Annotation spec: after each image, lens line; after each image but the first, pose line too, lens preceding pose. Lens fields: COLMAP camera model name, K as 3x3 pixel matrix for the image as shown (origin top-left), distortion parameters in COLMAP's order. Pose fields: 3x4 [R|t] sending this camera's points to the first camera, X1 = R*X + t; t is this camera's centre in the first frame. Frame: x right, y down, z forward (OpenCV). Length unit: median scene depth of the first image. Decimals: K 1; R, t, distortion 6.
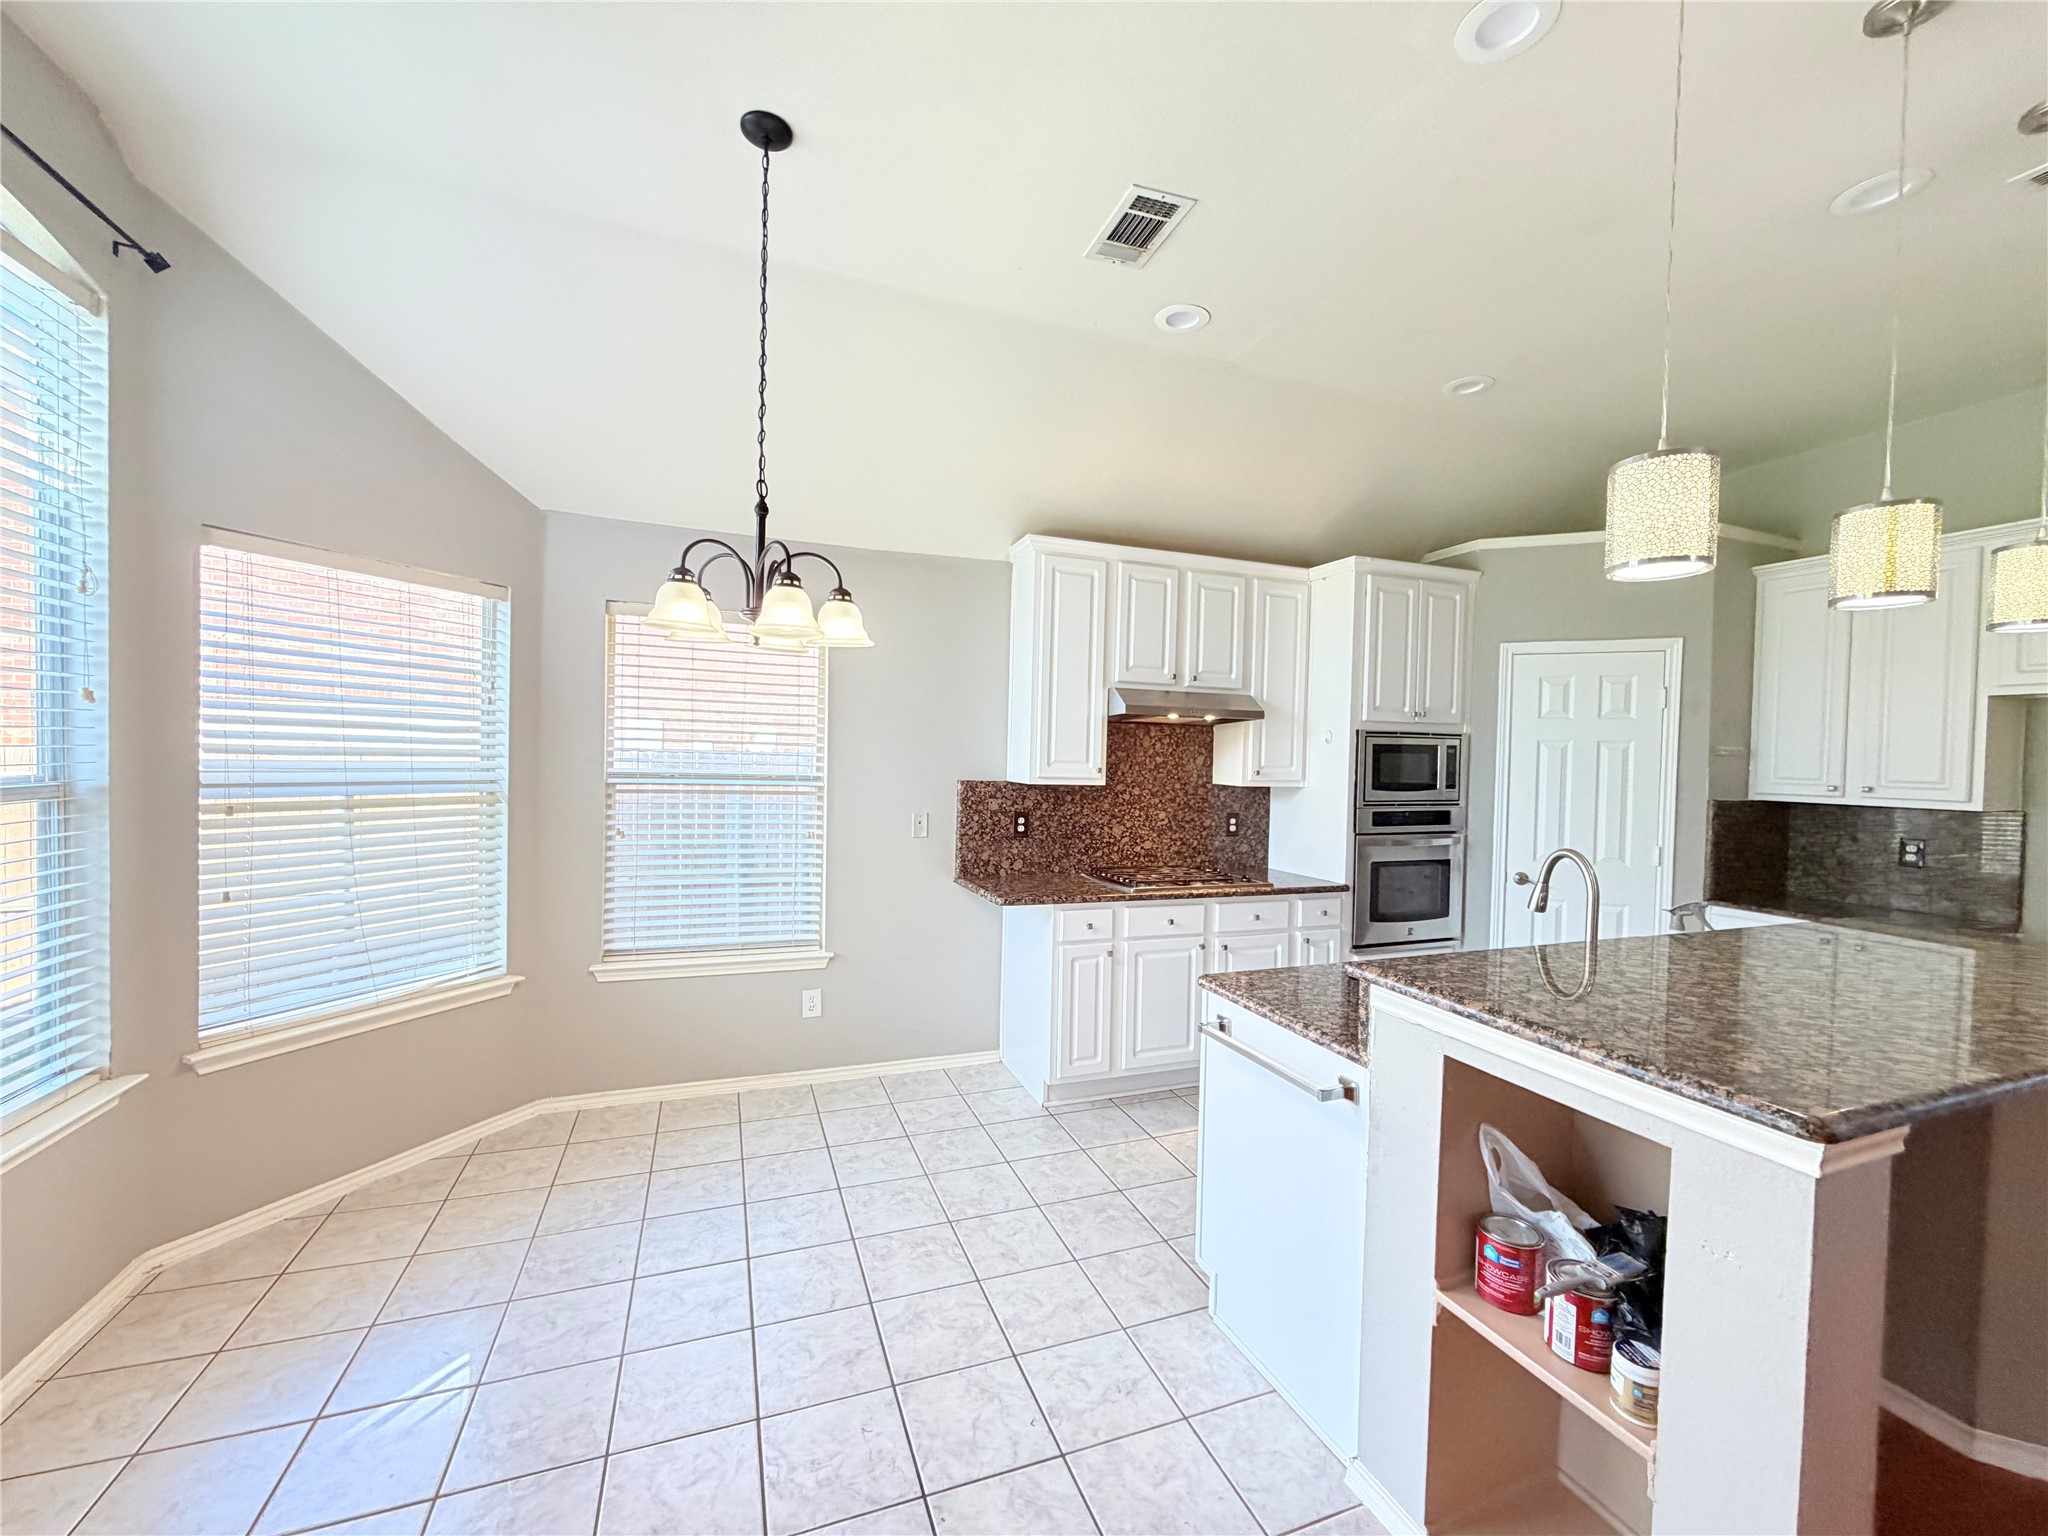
lens RADIAL K [[814.6, 0, 1019.2], [0, 814.6, 762.3], [0, 0, 1]] dist [-0.001642, 0.000685]
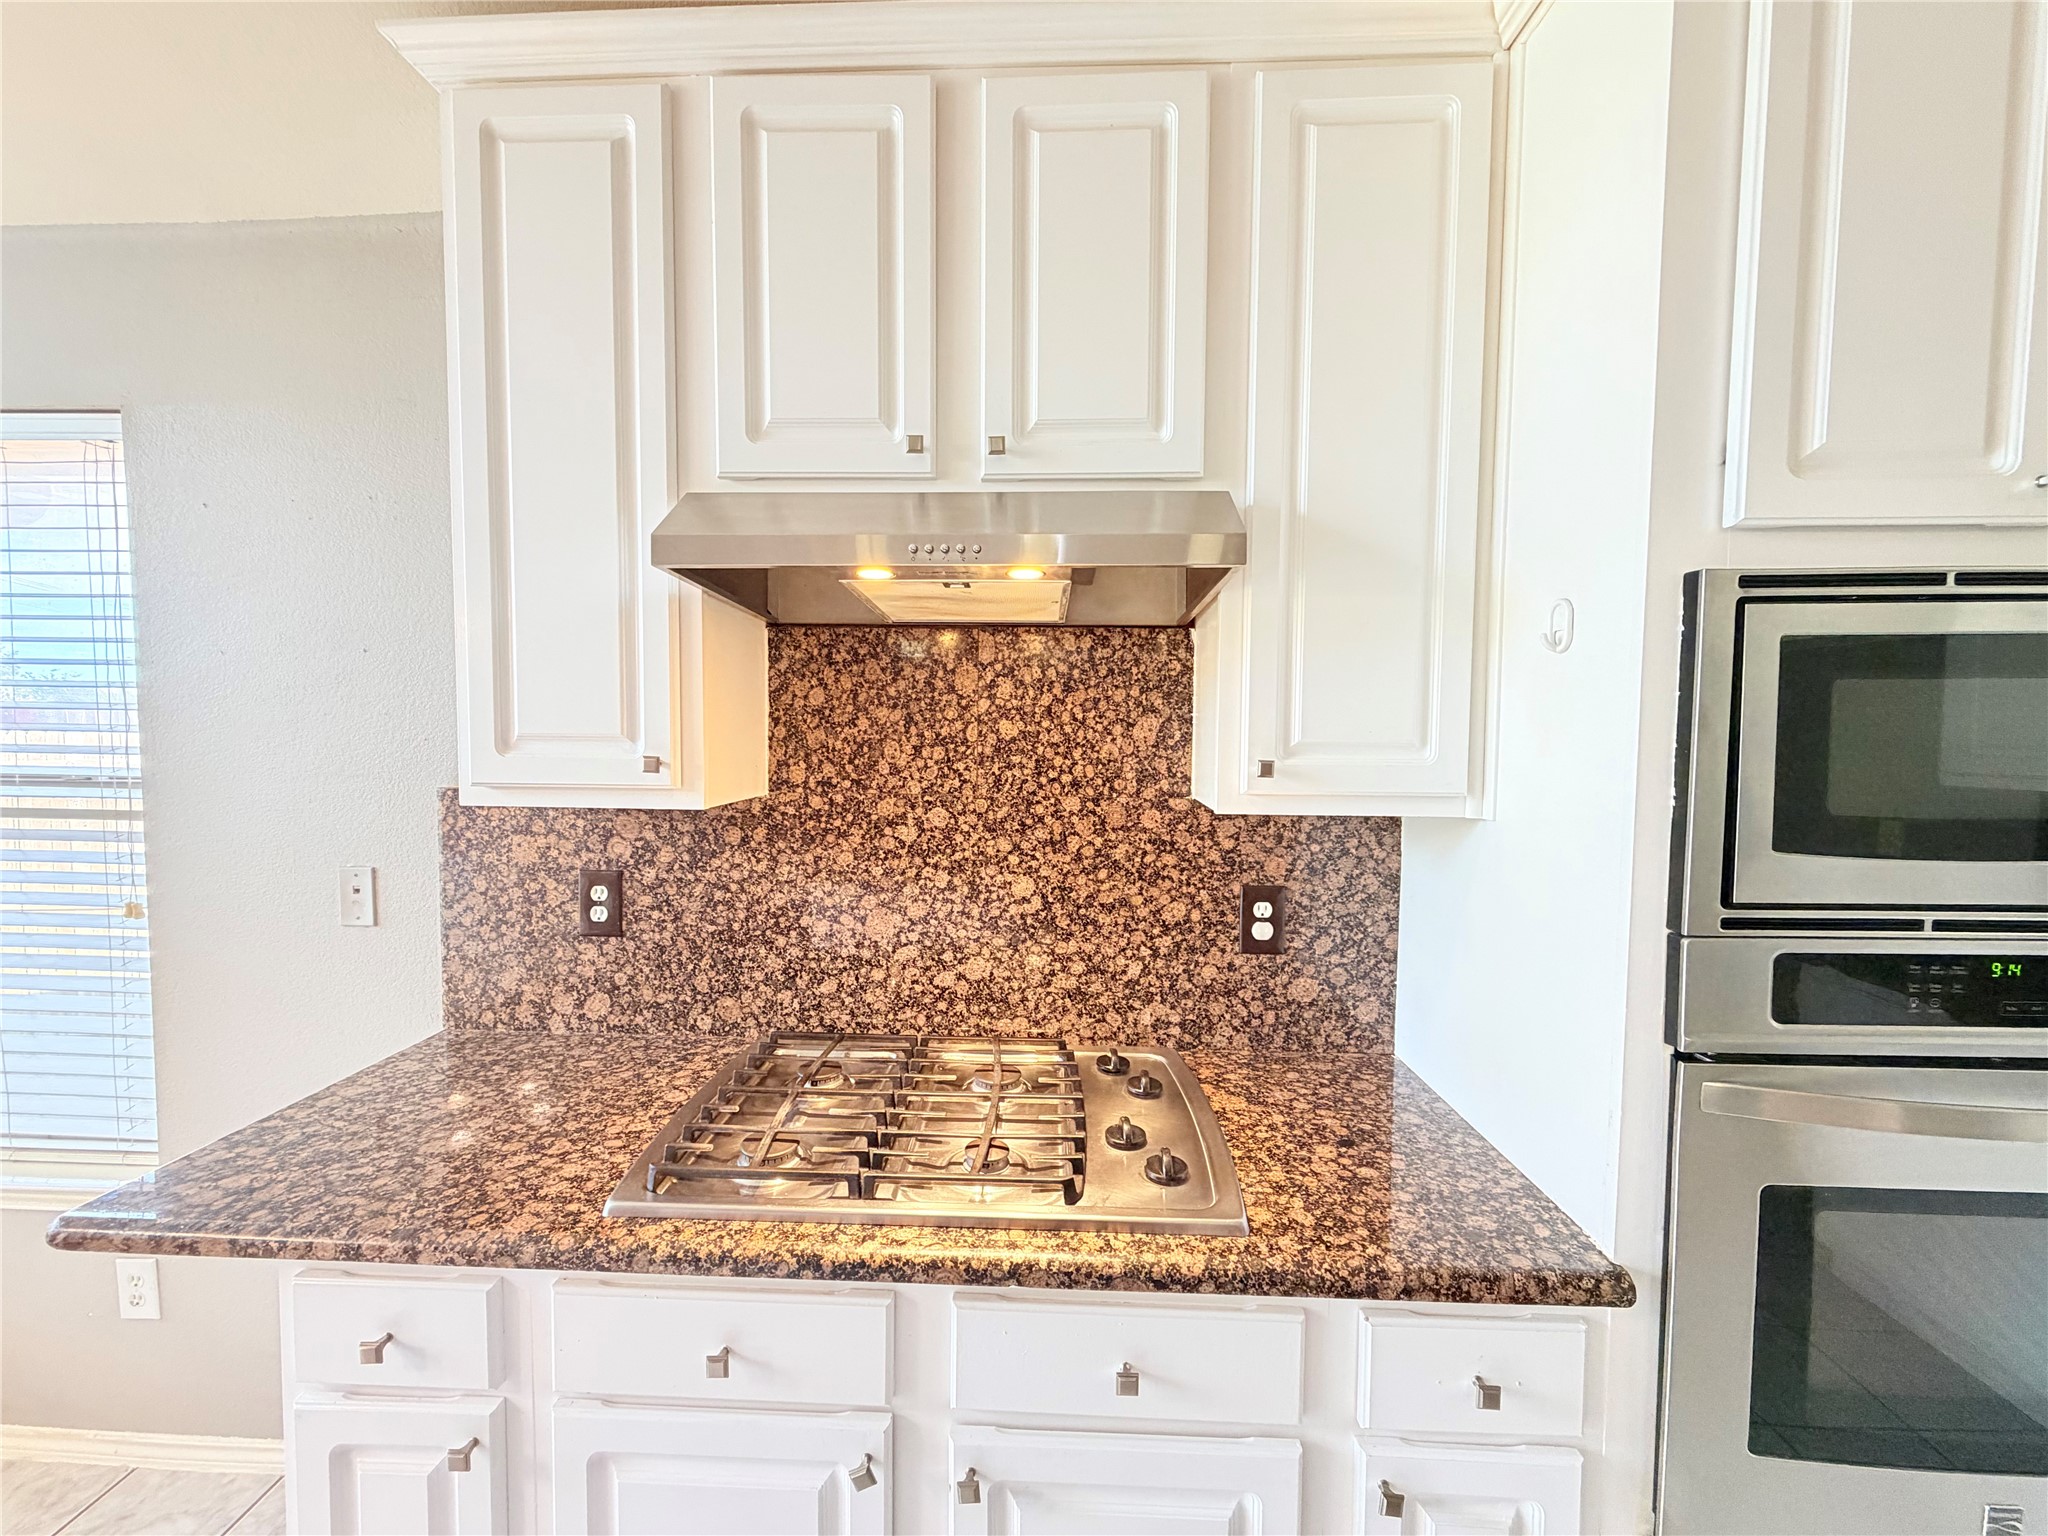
lens RADIAL K [[814.6, 0, 1019.5], [0, 814.6, 768.6], [0, 0, 1]] dist [-0.001642, 0.000685]
pose [[0.922113, 0.000731, -0.386921, 0.331995], [0.008921, 0.999692, 0.023148, 0.005906], [0.386818, -0.024797, 0.921822, 0.723496]]
